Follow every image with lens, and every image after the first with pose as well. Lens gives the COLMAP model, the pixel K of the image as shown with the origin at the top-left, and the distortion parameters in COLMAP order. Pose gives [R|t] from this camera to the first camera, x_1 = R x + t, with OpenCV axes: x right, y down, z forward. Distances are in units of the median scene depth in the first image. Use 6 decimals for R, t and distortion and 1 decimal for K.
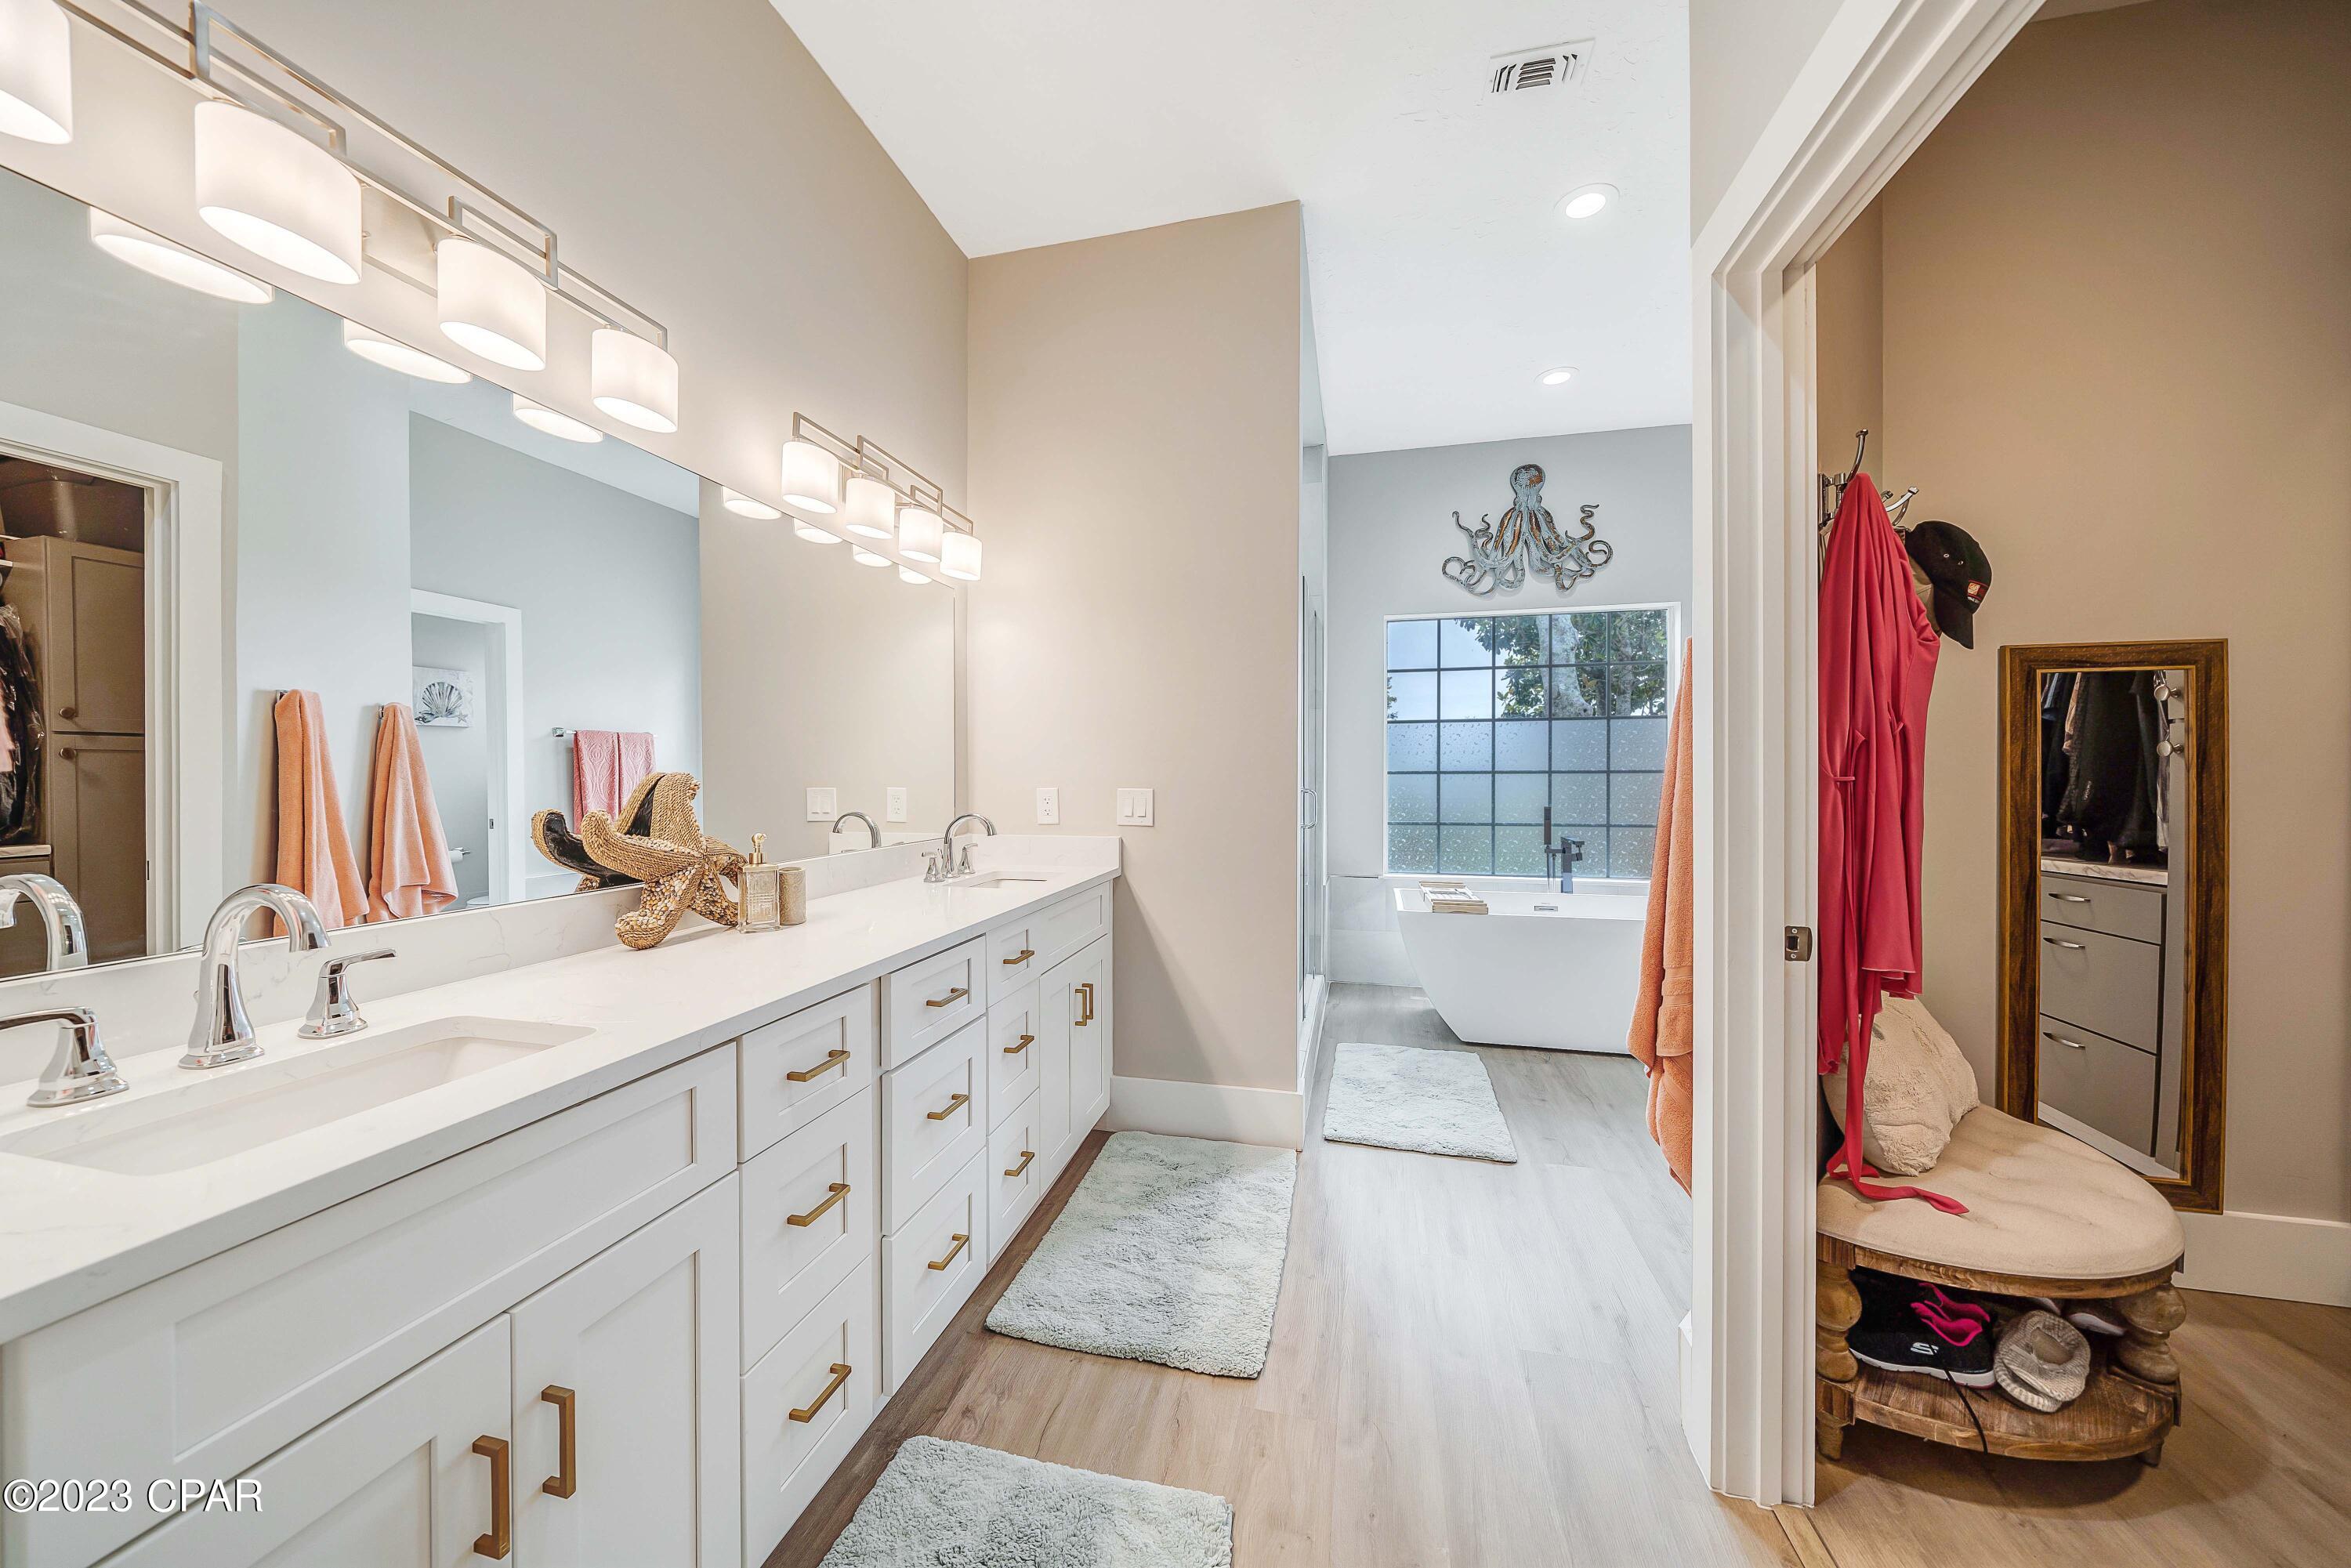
lens RADIAL K [[820.0, 0, 1161.7], [0, 820.0, 781.9], [0, 0, 1]] dist [-0.003424, 0.000012]
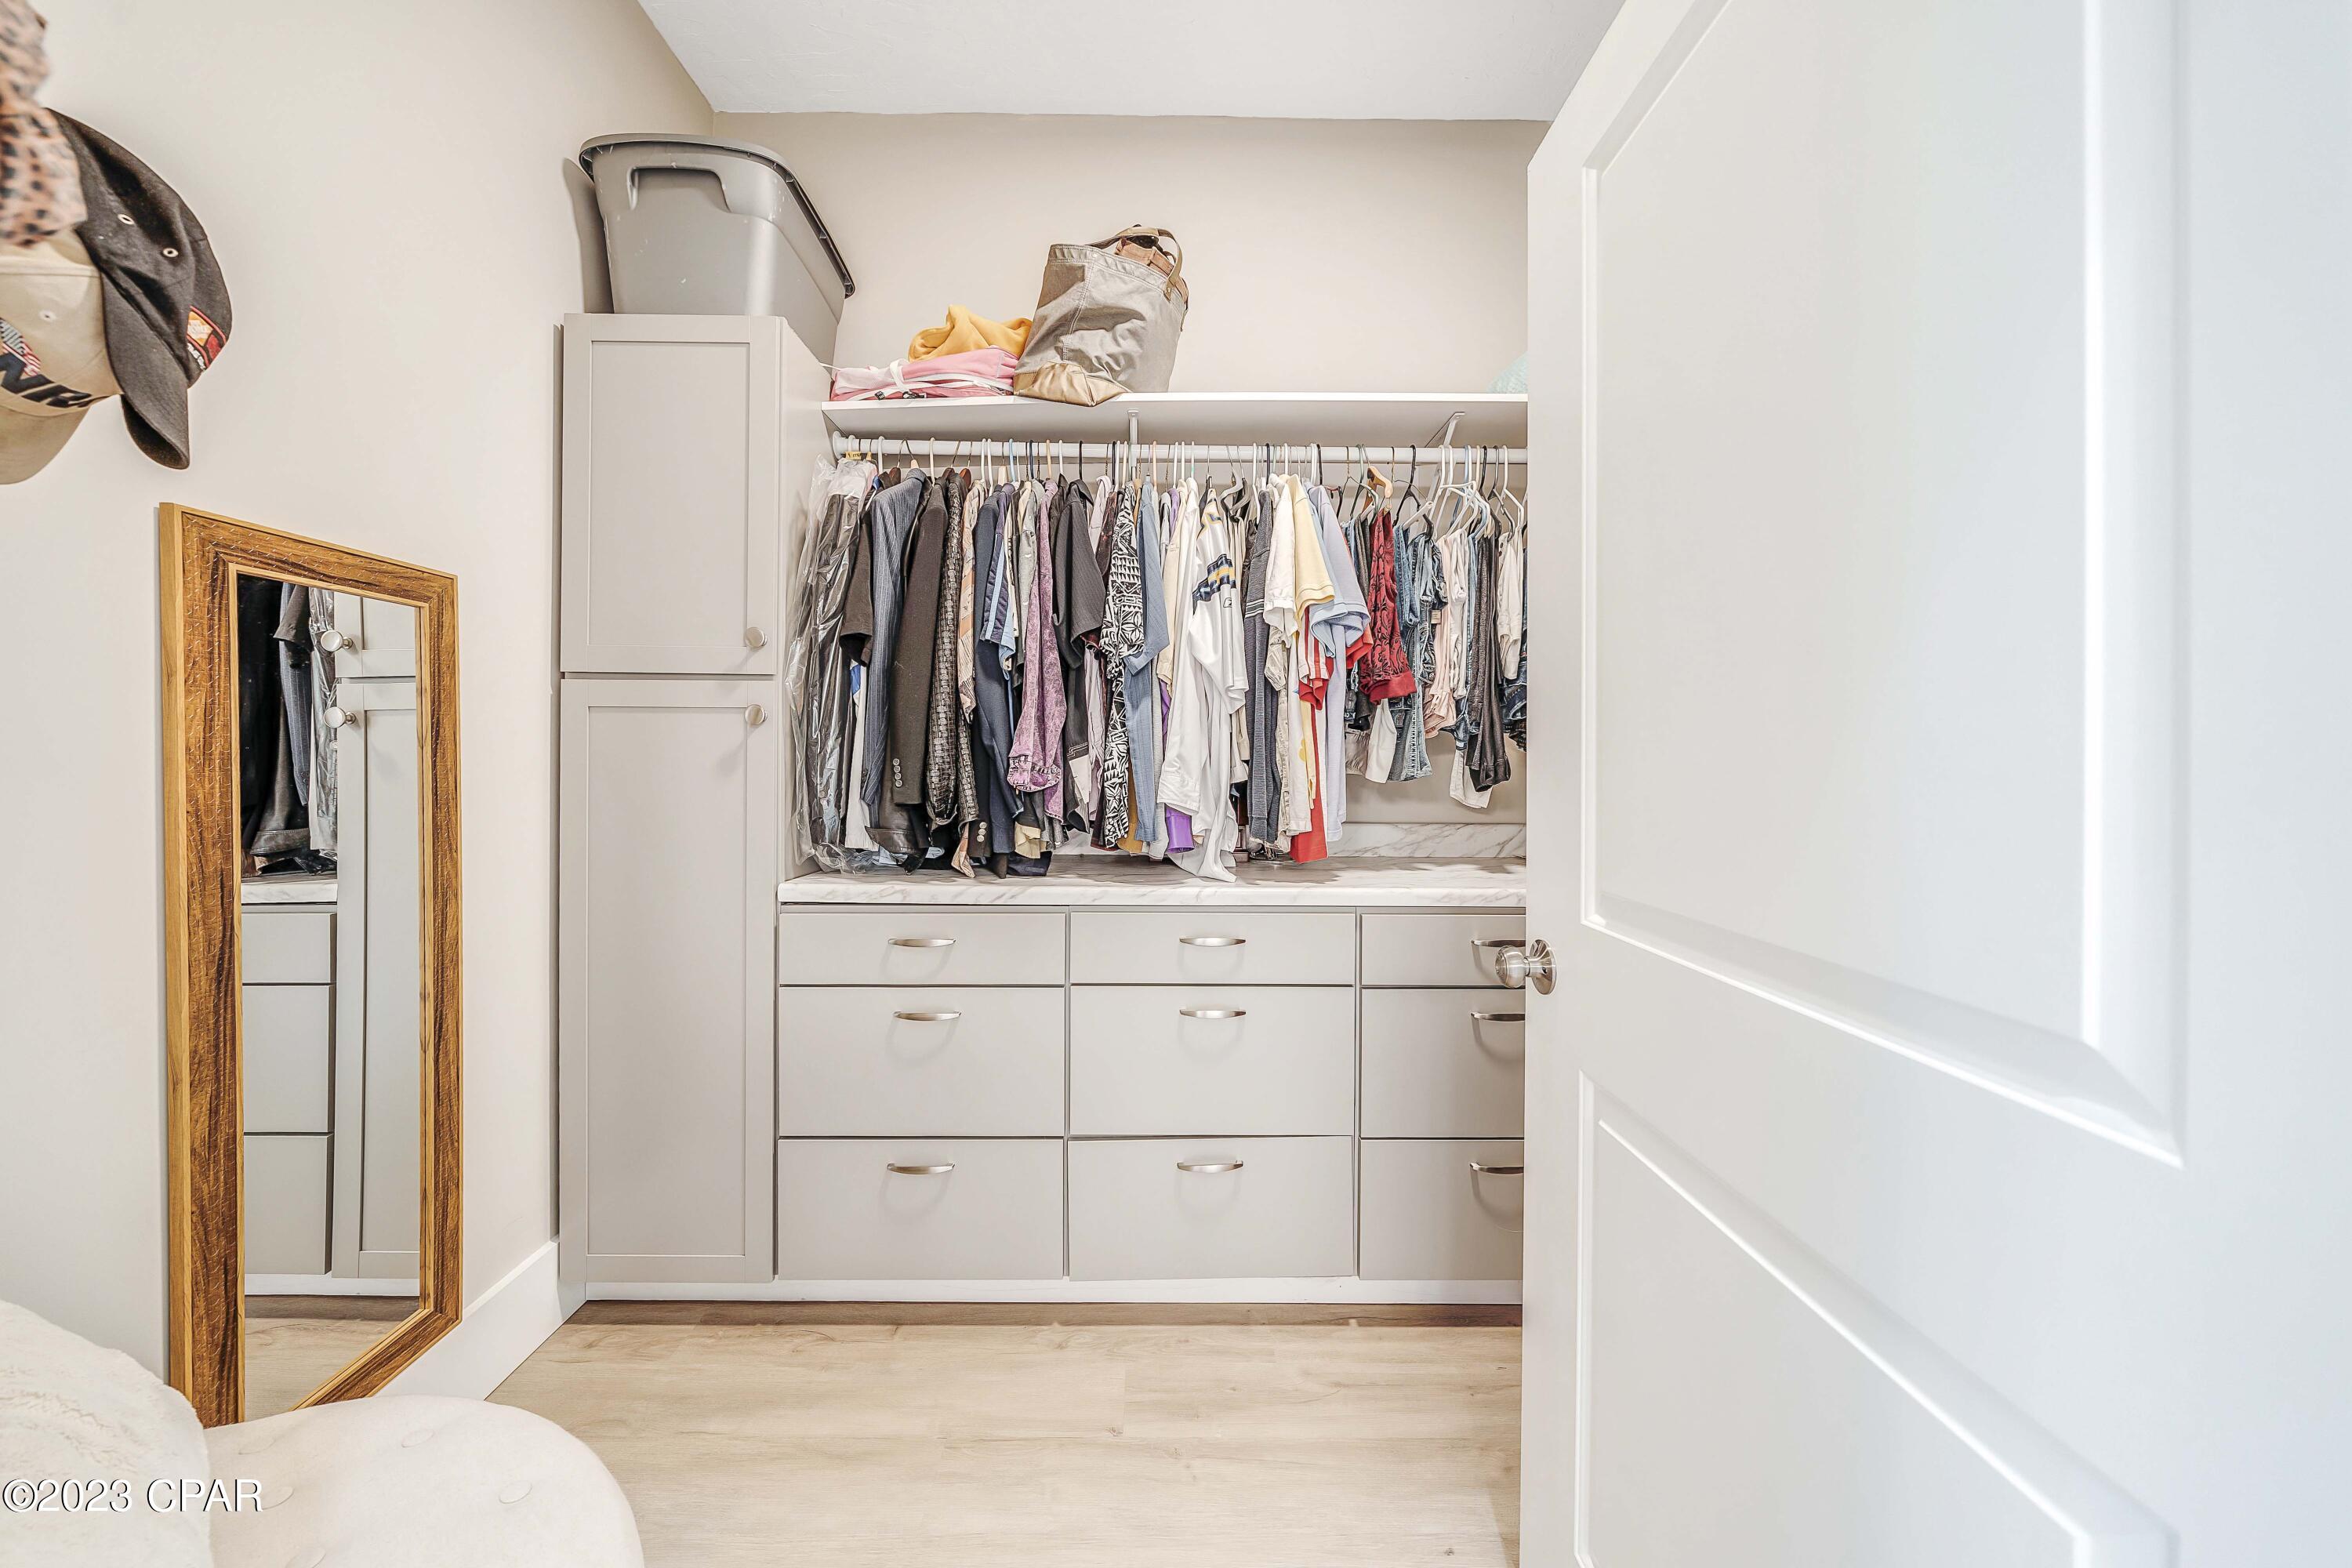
lens RADIAL K [[820.3, 0, 1166.0], [0, 820.3, 761.0], [0, 0, 1]] dist [-0.003424, 0.000012]
pose [[-0.245308, -0.008483, 0.969408, 0.377880], [0.005215, 0.999936, 0.010070, -0.005387], [-0.969431, 0.007526, -0.245248, 0.520047]]
